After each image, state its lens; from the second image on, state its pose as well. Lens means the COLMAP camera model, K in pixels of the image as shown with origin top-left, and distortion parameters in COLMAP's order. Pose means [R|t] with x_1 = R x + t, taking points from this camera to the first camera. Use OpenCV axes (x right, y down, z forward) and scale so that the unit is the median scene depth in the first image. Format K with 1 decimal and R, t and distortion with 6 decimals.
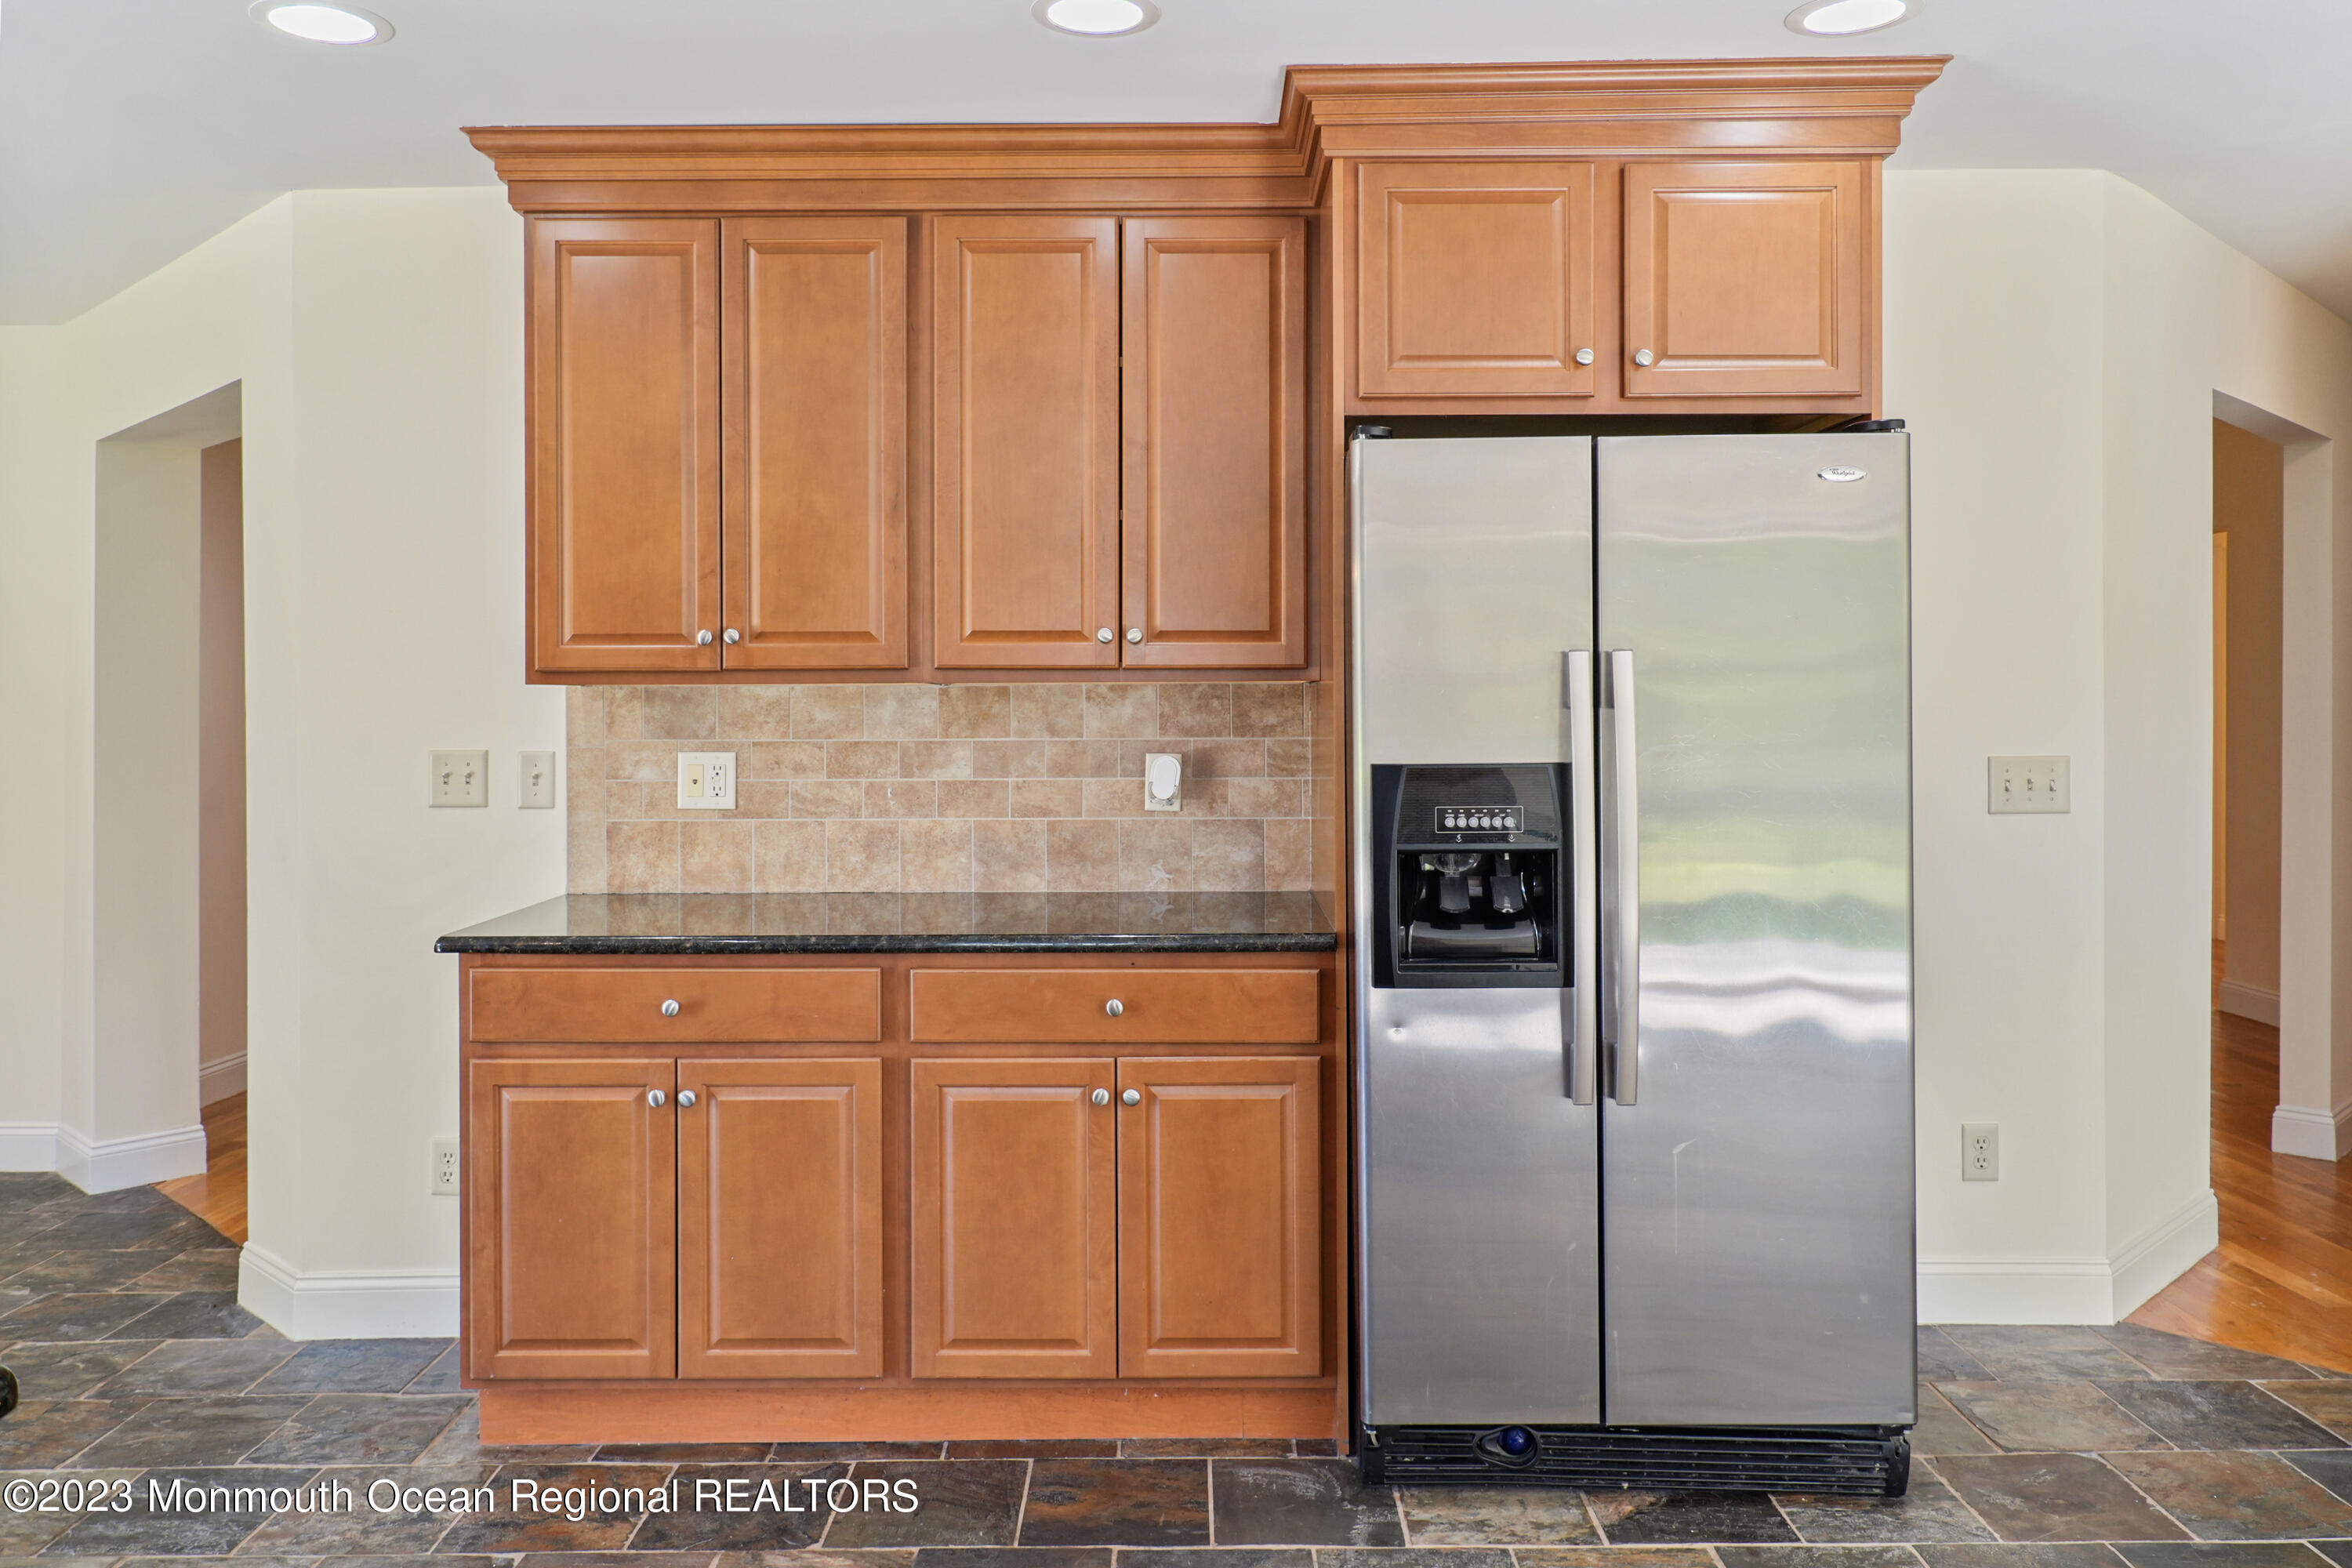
lens RADIAL K [[1689.4, 0, 1176.2], [0, 1689.4, 727.9], [0, 0, 1]] dist [-0.001796, -0.004139]
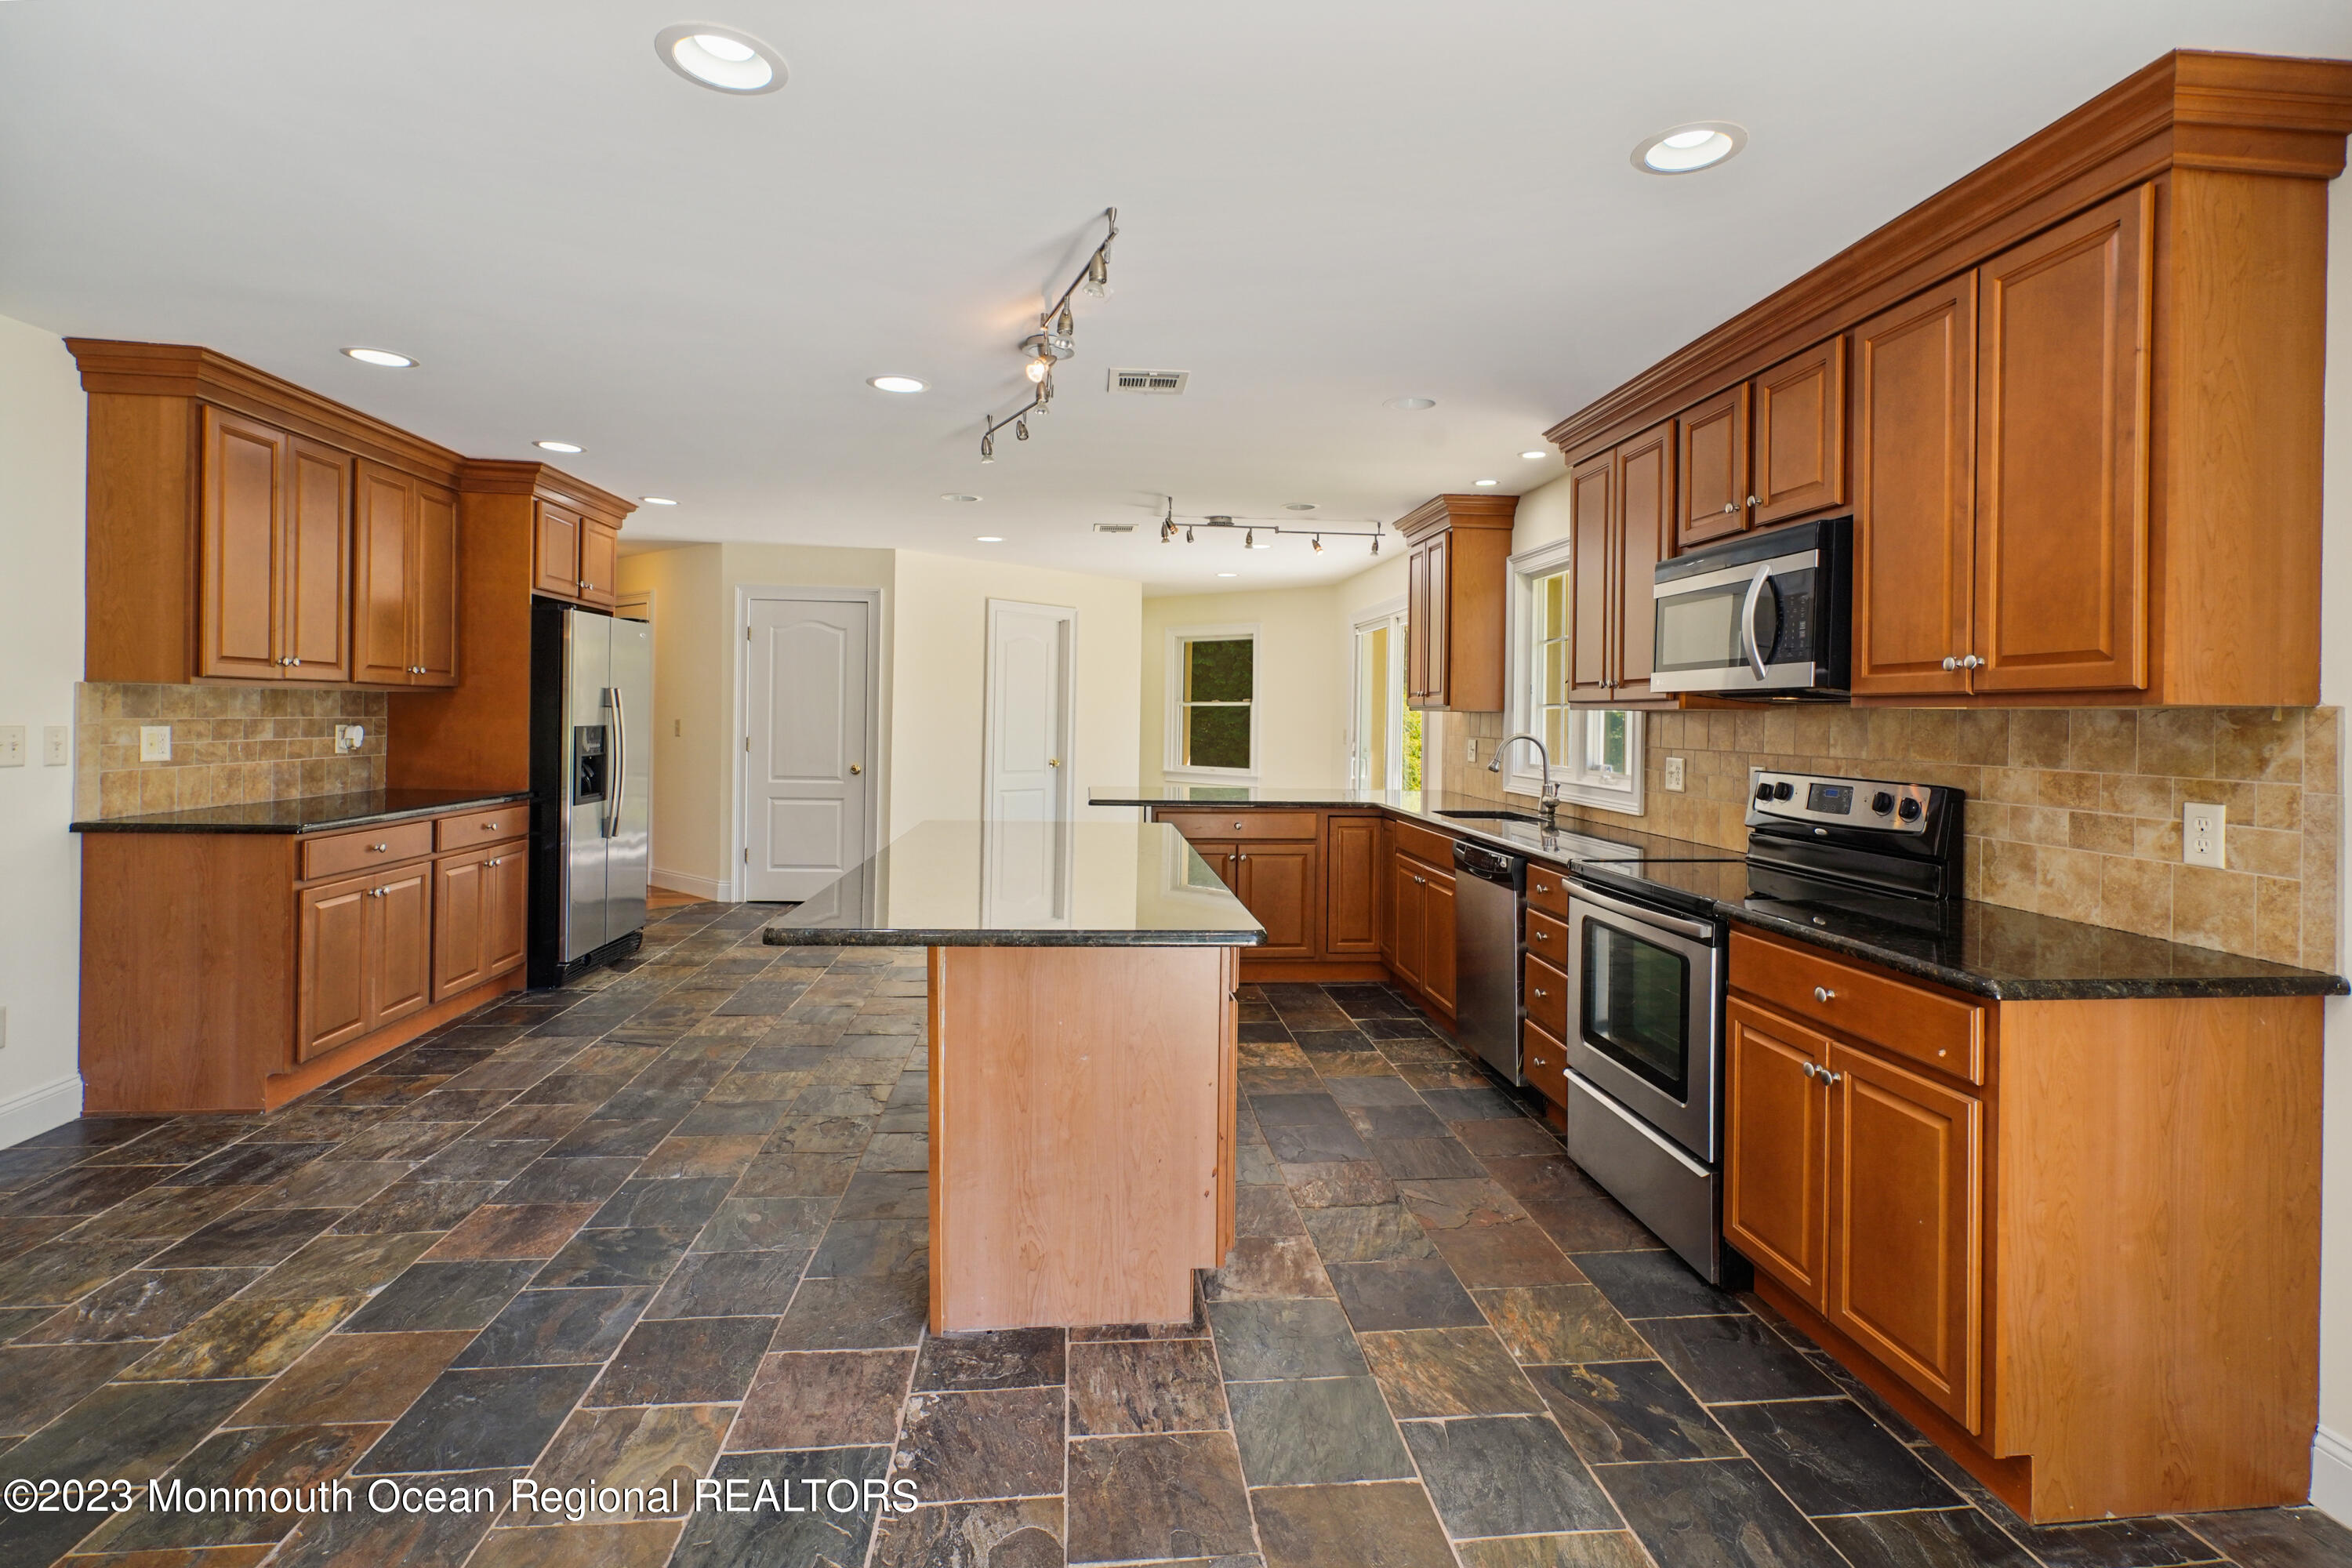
lens RADIAL K [[1125.0, 0, 1188.0], [0, 1125.0, 718.4], [0, 0, 1]] dist [-0.001730, 0.001058]
pose [[-0.089717, -0.000541, 0.995967, -1.429056], [-0.006047, 0.999982, -0.000002, 0.001196], [-0.995949, -0.006022, -0.089718, 0.117946]]
